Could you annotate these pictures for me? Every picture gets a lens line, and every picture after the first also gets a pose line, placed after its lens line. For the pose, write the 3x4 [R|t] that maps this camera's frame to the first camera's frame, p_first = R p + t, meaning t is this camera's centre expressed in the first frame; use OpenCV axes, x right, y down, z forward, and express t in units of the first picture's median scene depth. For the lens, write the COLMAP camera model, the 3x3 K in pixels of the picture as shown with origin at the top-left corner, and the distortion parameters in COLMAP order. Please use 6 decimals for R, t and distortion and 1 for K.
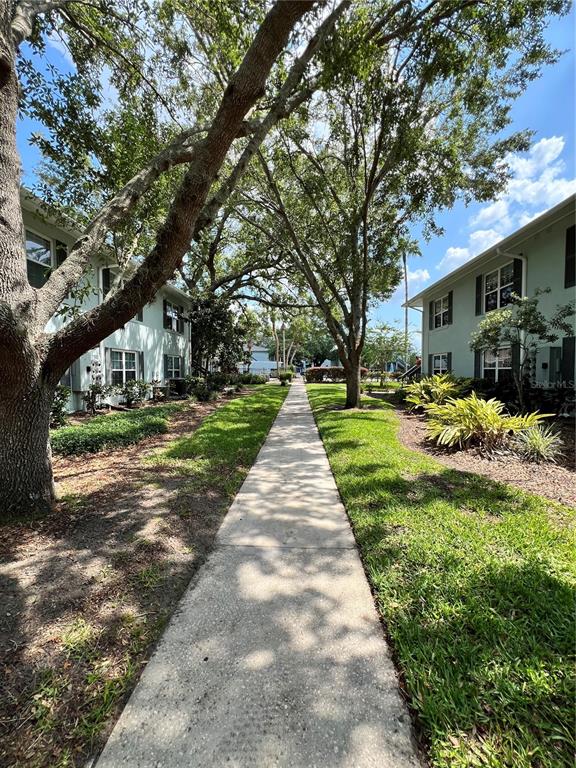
lens RADIAL K [[308.4, 0, 285.3], [0, 308.4, 383.9], [0, 0, 1]] dist [-0.001724, 0.000279]
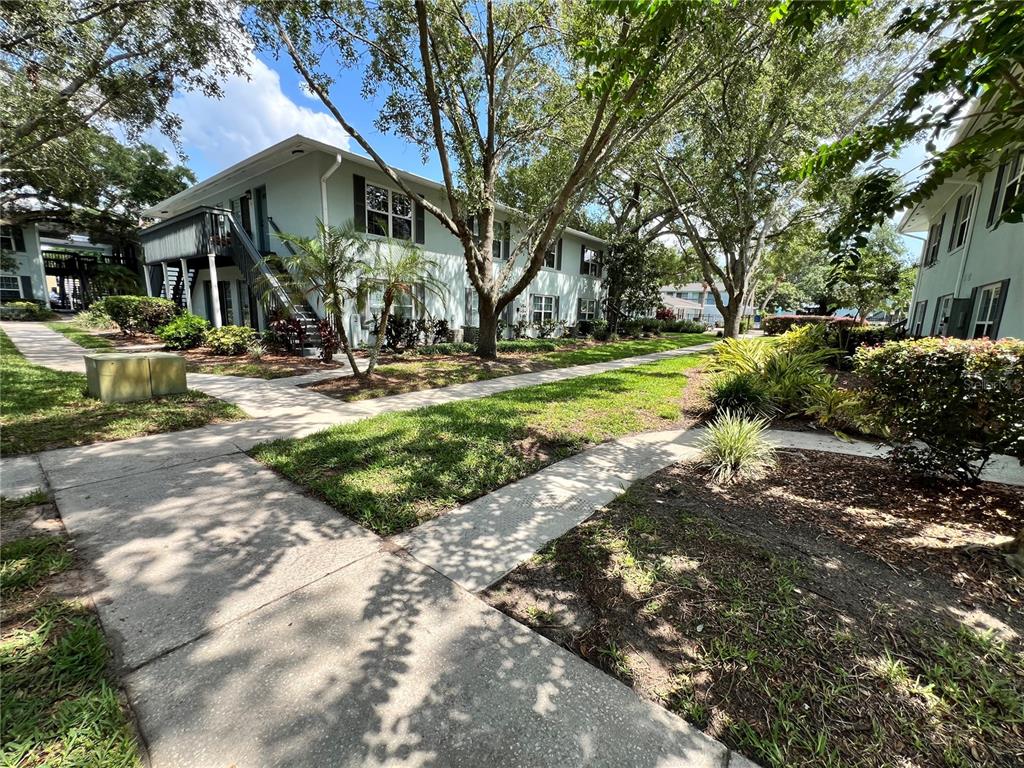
lens RADIAL K [[411.2, 0, 513.1], [0, 411.2, 386.9], [0, 0, 1]] dist [-0.001724, 0.000279]
pose [[0.818516, 0.131196, -0.559302, 0.273371], [-0.058675, 0.987574, 0.145789, 0.017461], [0.571479, -0.086514, 0.816044, -0.359900]]
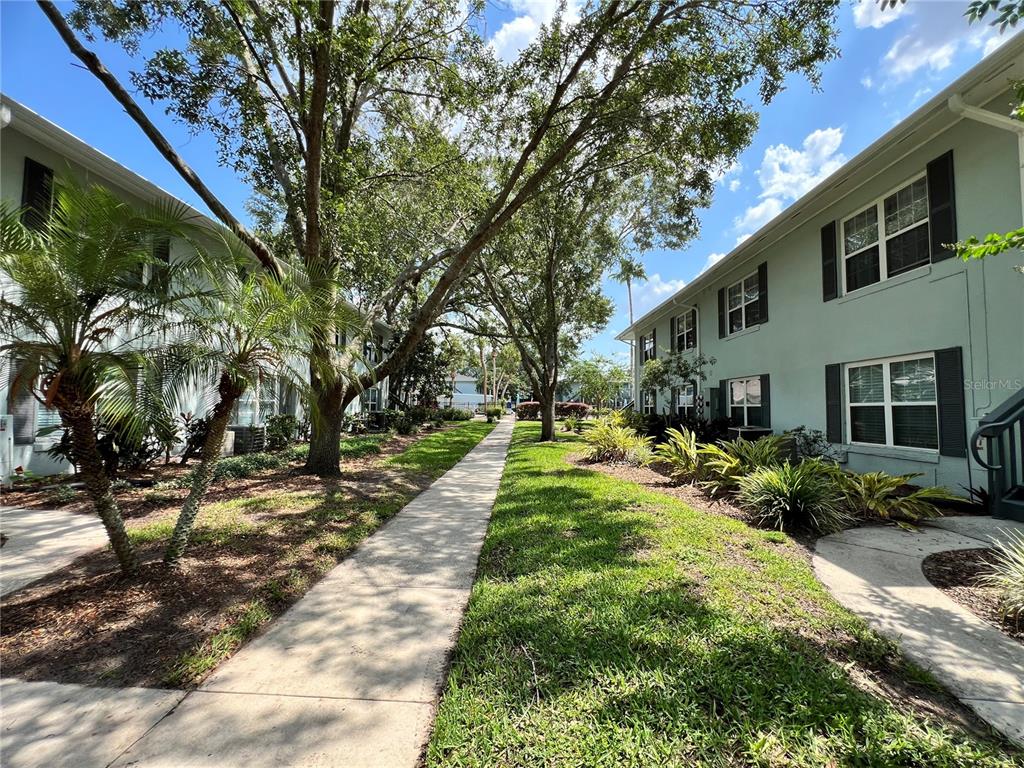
lens RADIAL K [[411.2, 0, 513.1], [0, 411.2, 386.9], [0, 0, 1]] dist [-0.001724, 0.000279]
pose [[0.999408, 0.015948, 0.030471, 0.035831], [-0.013144, 0.995848, -0.090077, 0.014362], [-0.031781, 0.089623, 0.995469, -0.276137]]
